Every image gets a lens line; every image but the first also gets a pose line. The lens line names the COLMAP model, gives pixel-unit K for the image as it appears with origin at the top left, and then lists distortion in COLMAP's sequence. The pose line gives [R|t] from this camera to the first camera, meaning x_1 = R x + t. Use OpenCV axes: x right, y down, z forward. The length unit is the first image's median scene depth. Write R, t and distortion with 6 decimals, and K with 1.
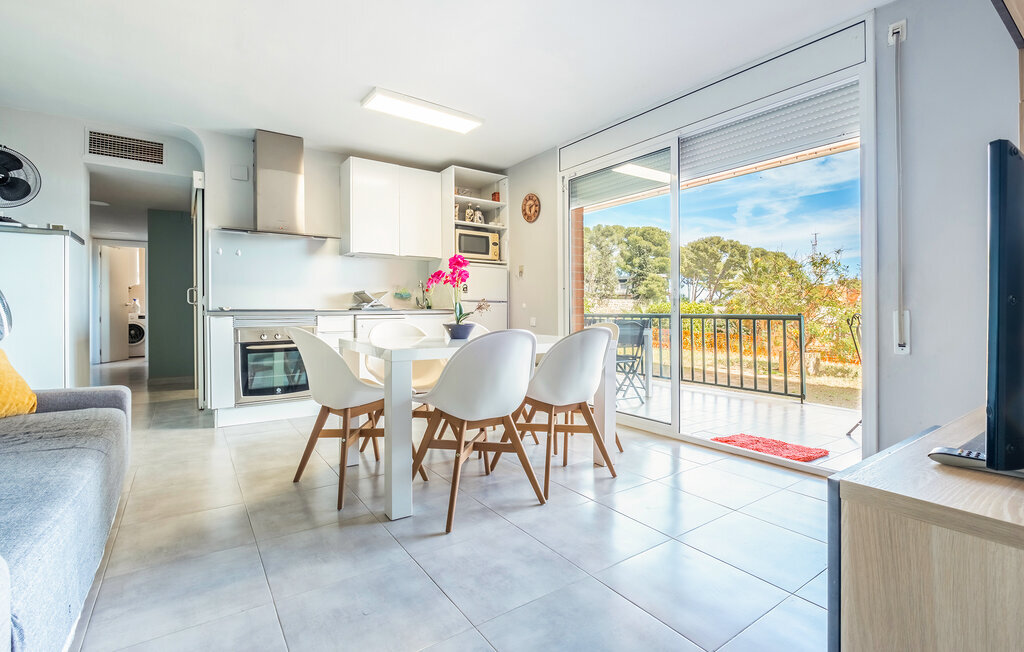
lens RADIAL K [[454.1, 0, 515.5], [0, 454.1, 328.0], [0, 0, 1]] dist [-0.001780, -0.000256]
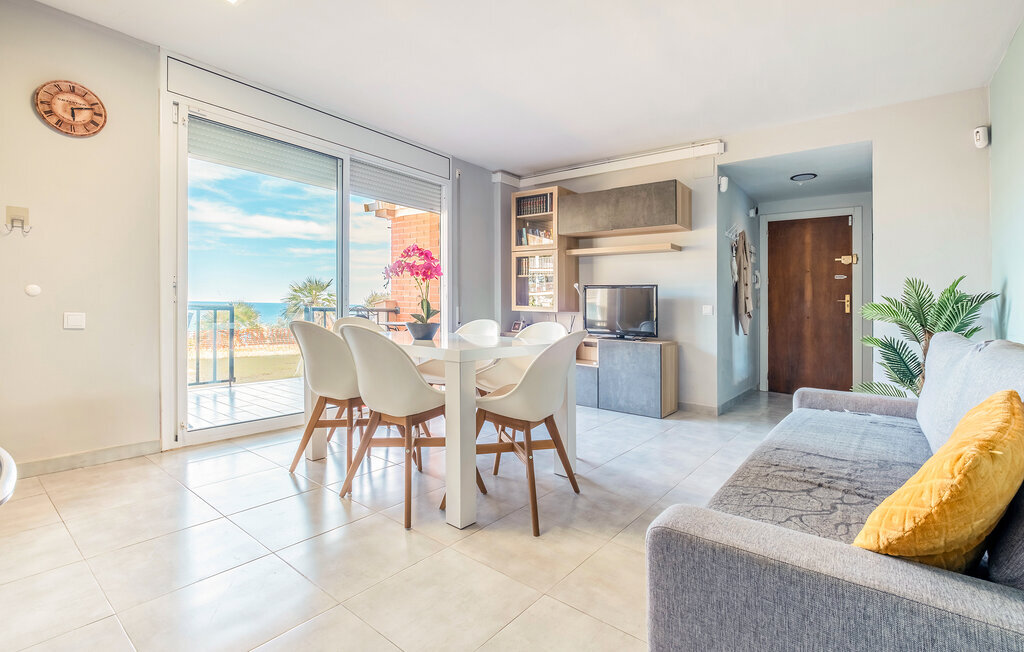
lens RADIAL K [[481.7, 0, 509.2], [0, 481.7, 315.9], [0, 0, 1]] dist [-0.005822, -0.000989]
pose [[-0.275247, -0.027843, 0.960970, -0.681609], [0.012284, 0.999397, 0.032475, -0.033553], [-0.961295, 0.020744, -0.274739, 0.689677]]
